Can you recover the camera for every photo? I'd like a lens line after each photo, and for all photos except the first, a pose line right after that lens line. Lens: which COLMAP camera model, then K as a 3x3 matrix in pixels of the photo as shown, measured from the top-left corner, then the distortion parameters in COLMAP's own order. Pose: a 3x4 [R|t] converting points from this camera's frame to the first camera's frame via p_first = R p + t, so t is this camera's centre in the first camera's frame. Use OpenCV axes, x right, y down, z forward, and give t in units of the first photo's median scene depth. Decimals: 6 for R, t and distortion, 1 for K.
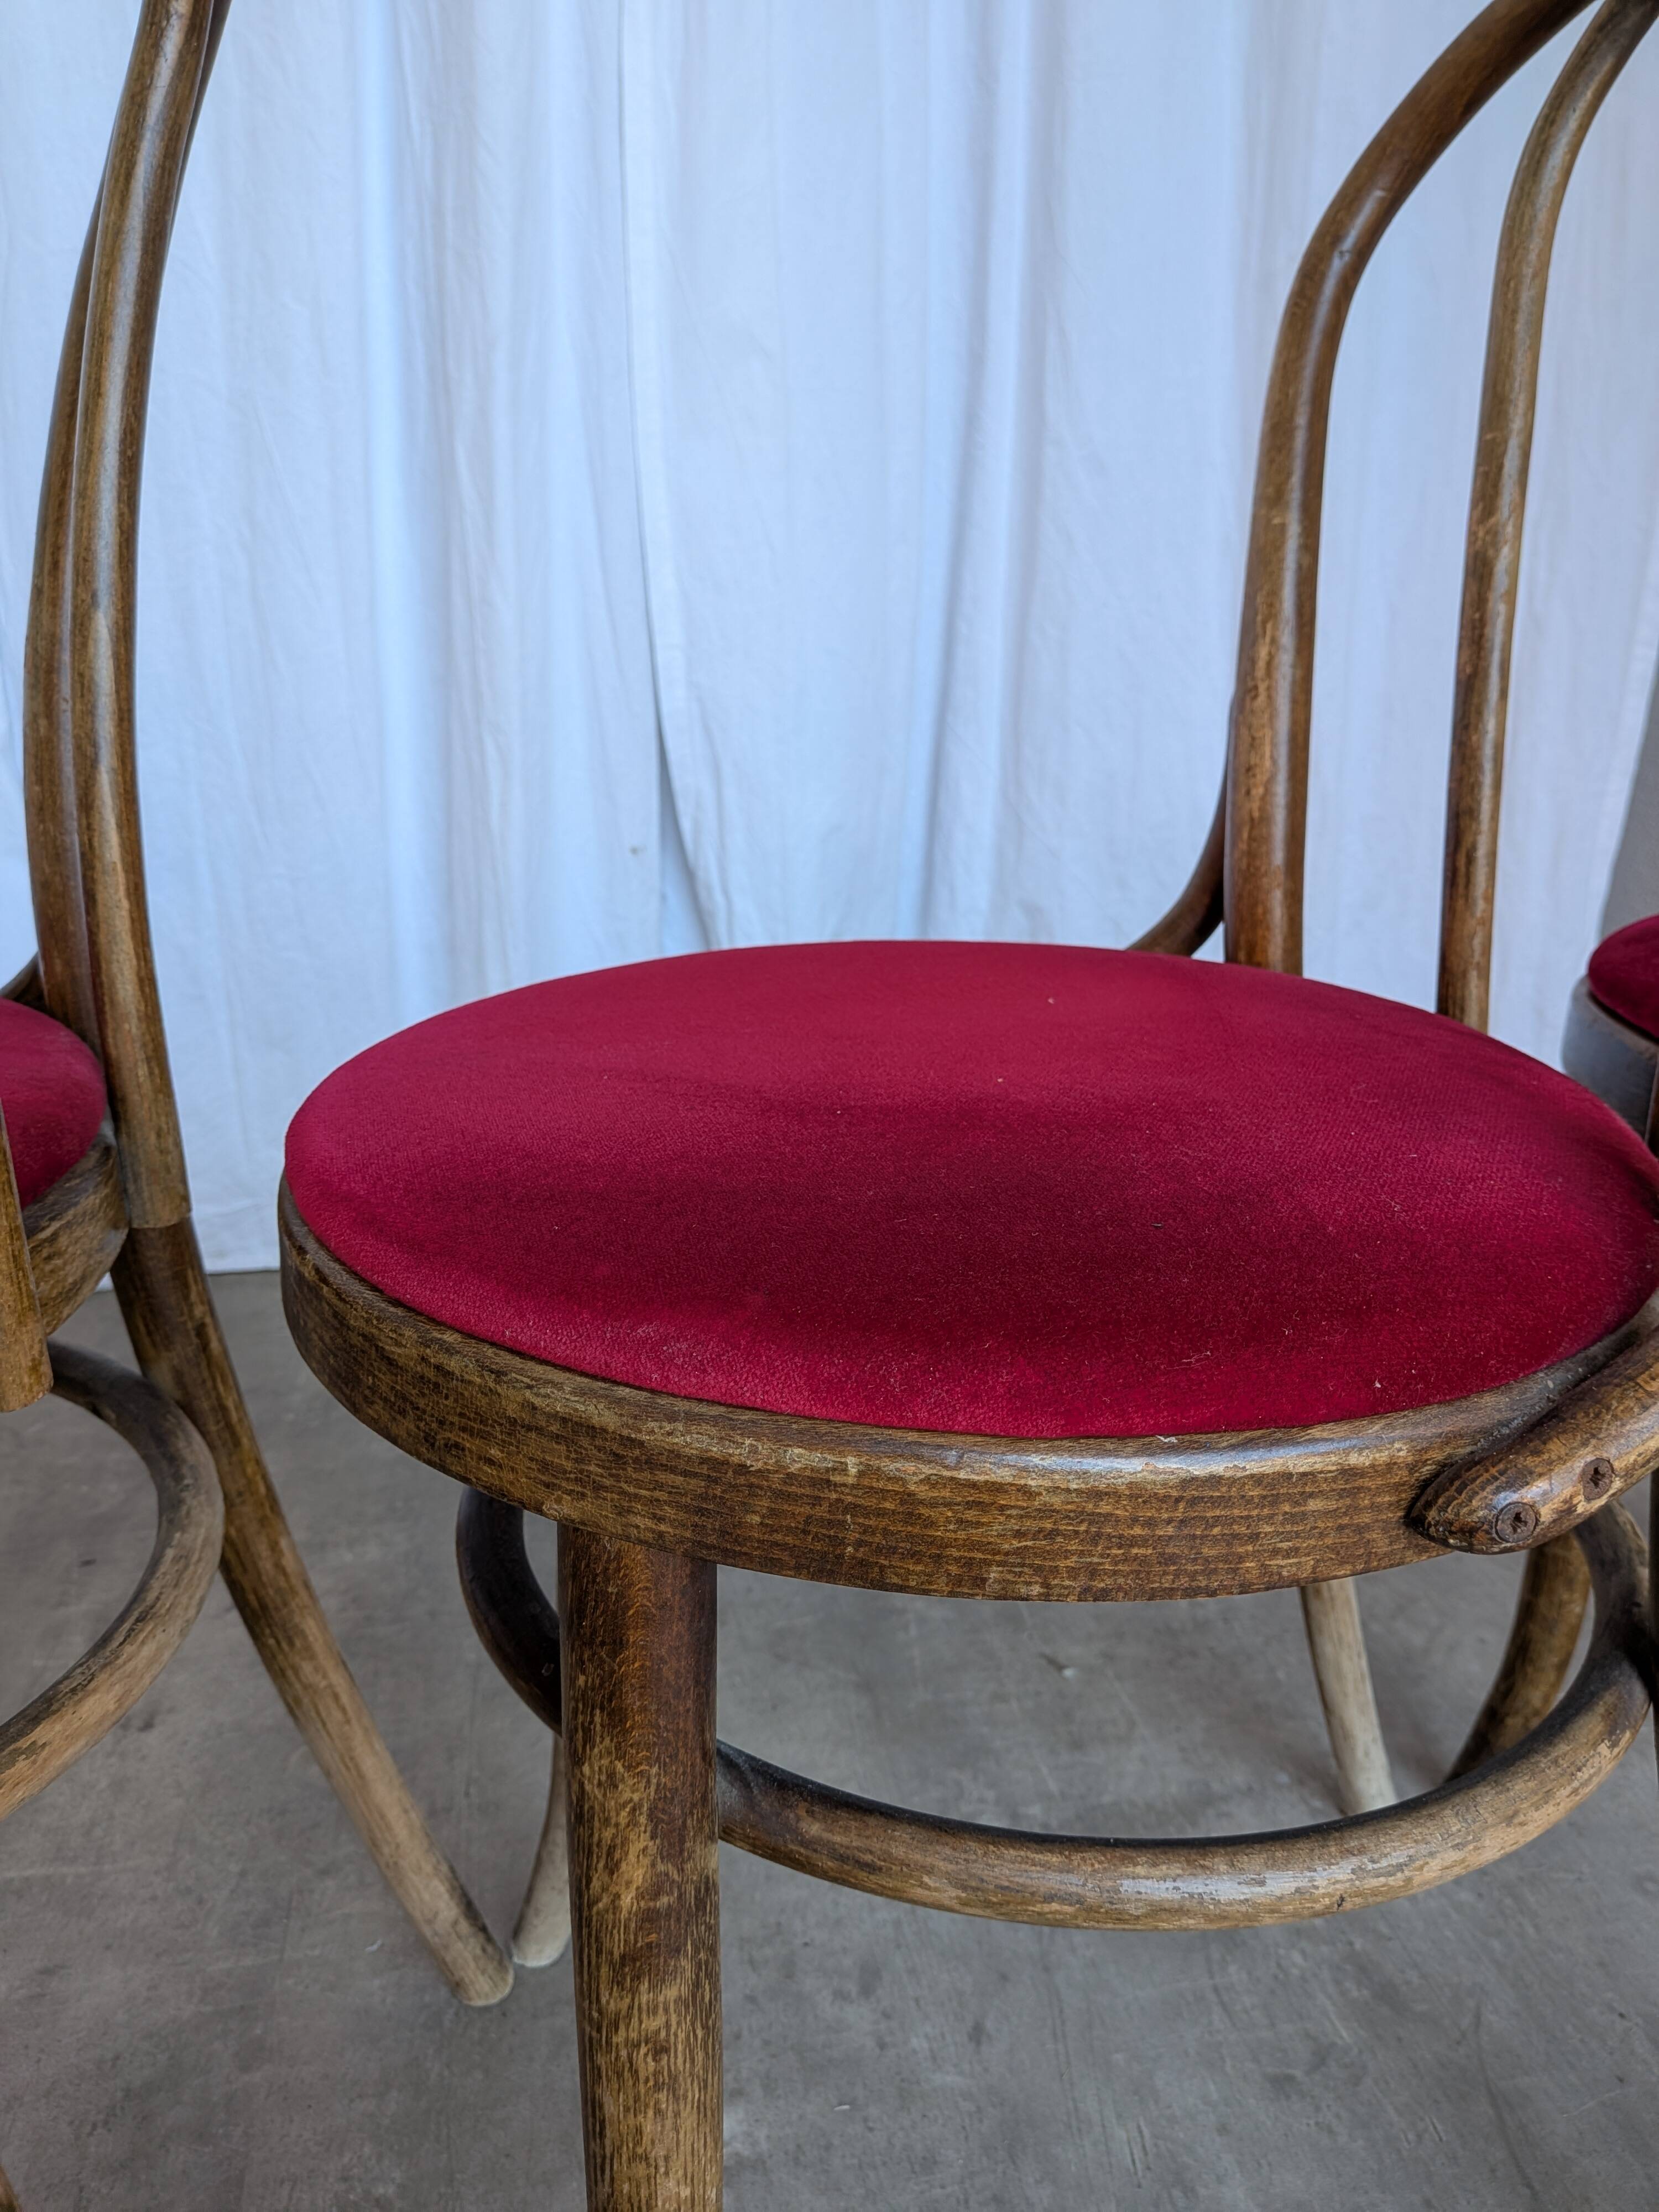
lens RADIAL K [[1636.8, 0, 871.4], [0, 1636.8, 1095.4], [0, 0, 1]] dist [0.034985, -0.079087]
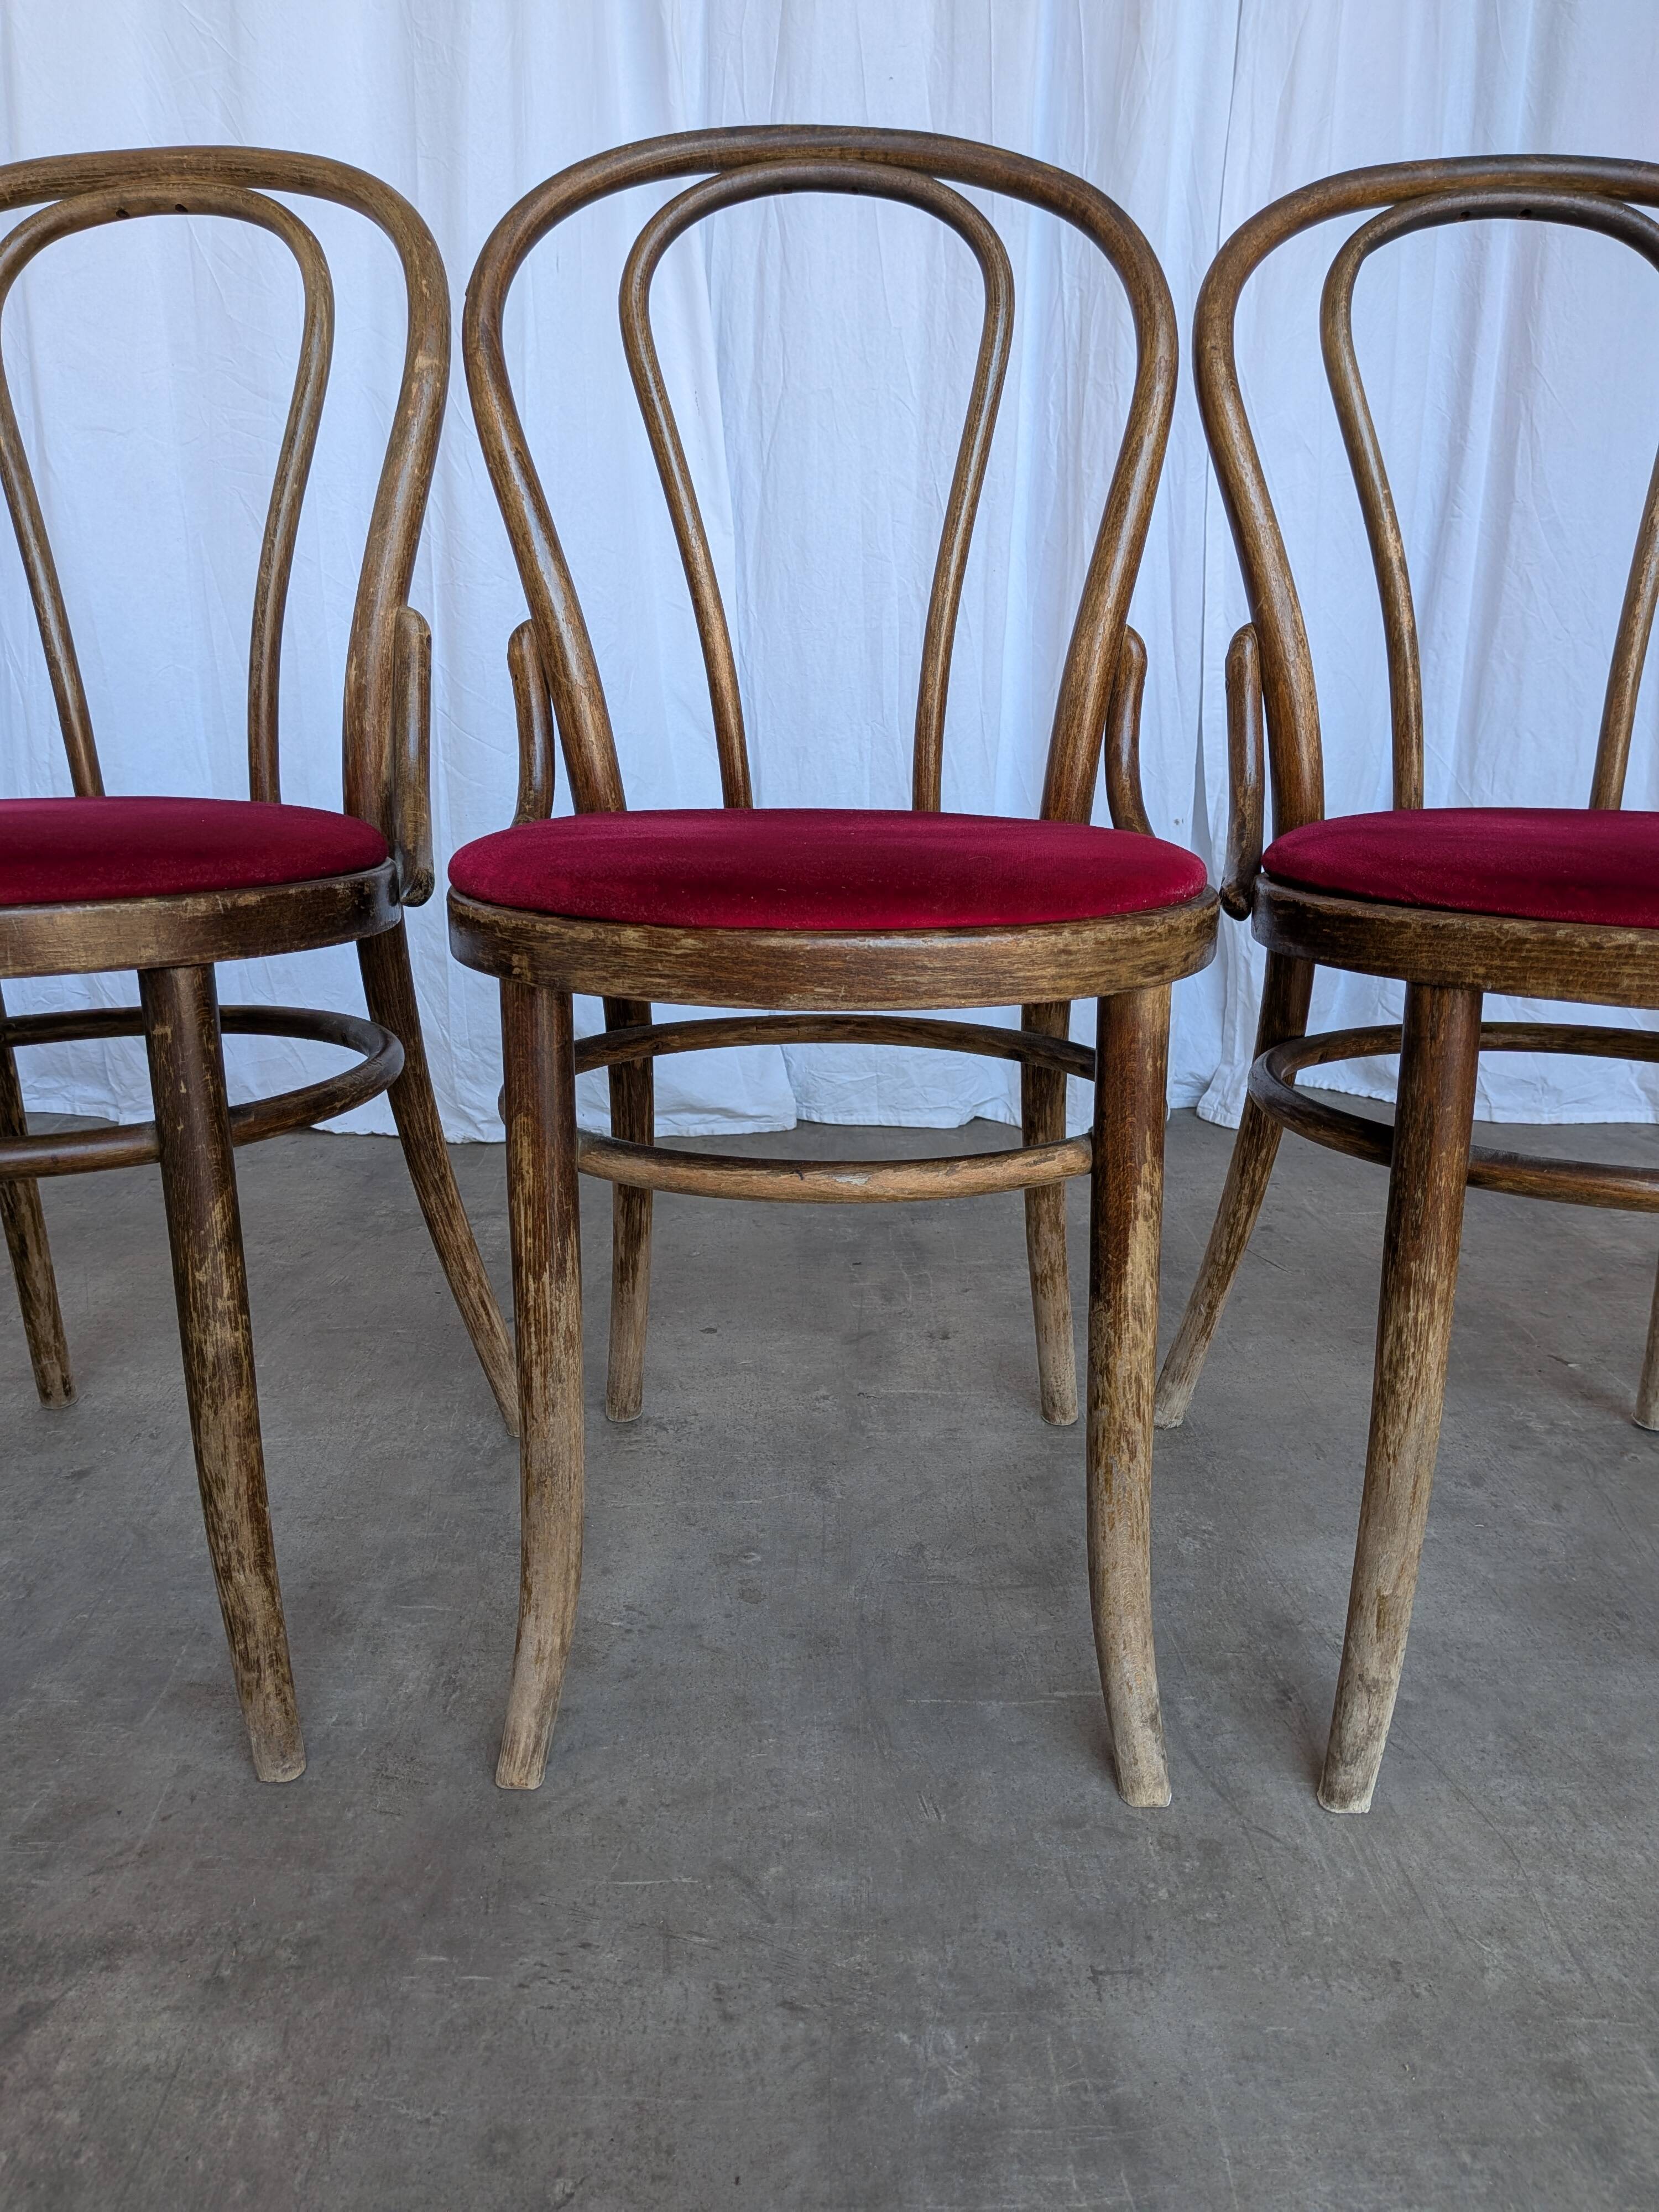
lens RADIAL K [[1636.8, 0, 831.2], [0, 1636.8, 1100.6], [0, 0, 1]] dist [0.034985, -0.079087]
pose [[0.983917, 0.043186, -0.173327, -0.350142], [-0.050469, 0.998009, -0.037831, 0.270420], [0.171348, 0.045970, 0.984137, -0.656464]]
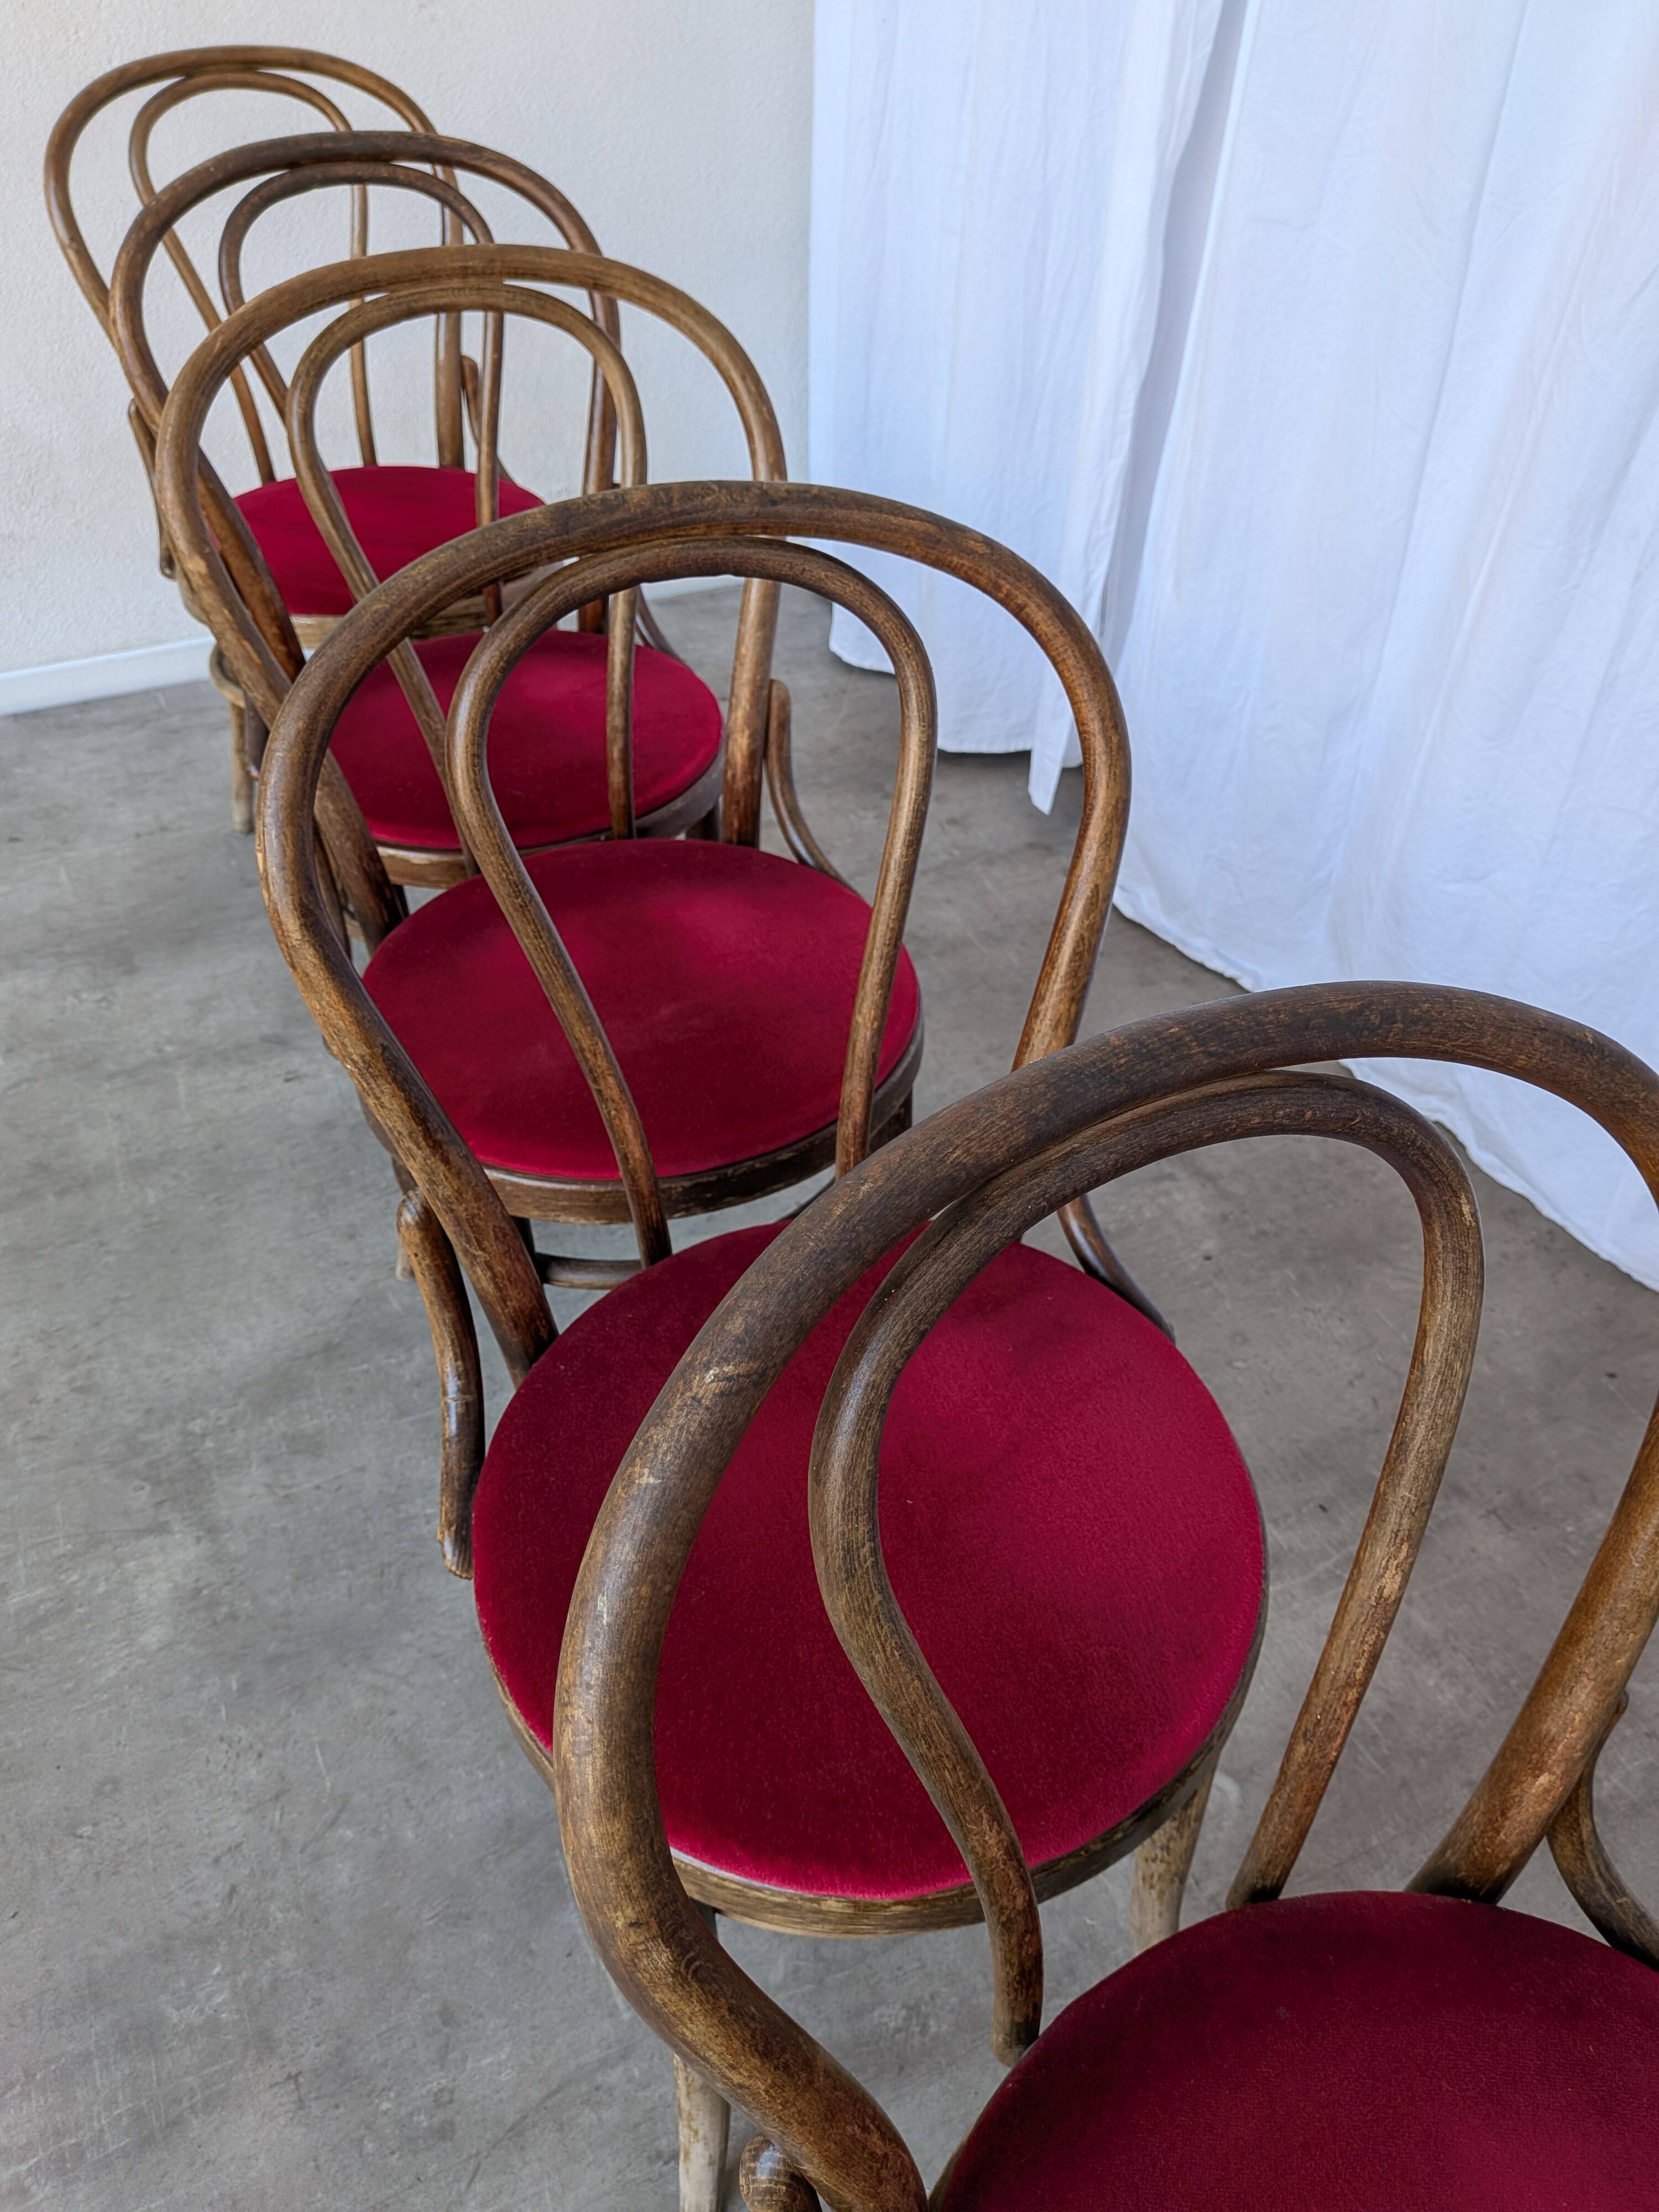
lens RADIAL K [[1636.8, 0, 852.8], [0, 1636.8, 1100.4], [0, 0, 1]] dist [0.034985, -0.079087]
pose [[0.235209, 0.626691, -0.742923, 0.278636], [-0.307610, 0.773074, 0.554736, -0.809685], [0.921983, 0.098051, 0.374611, 0.184562]]
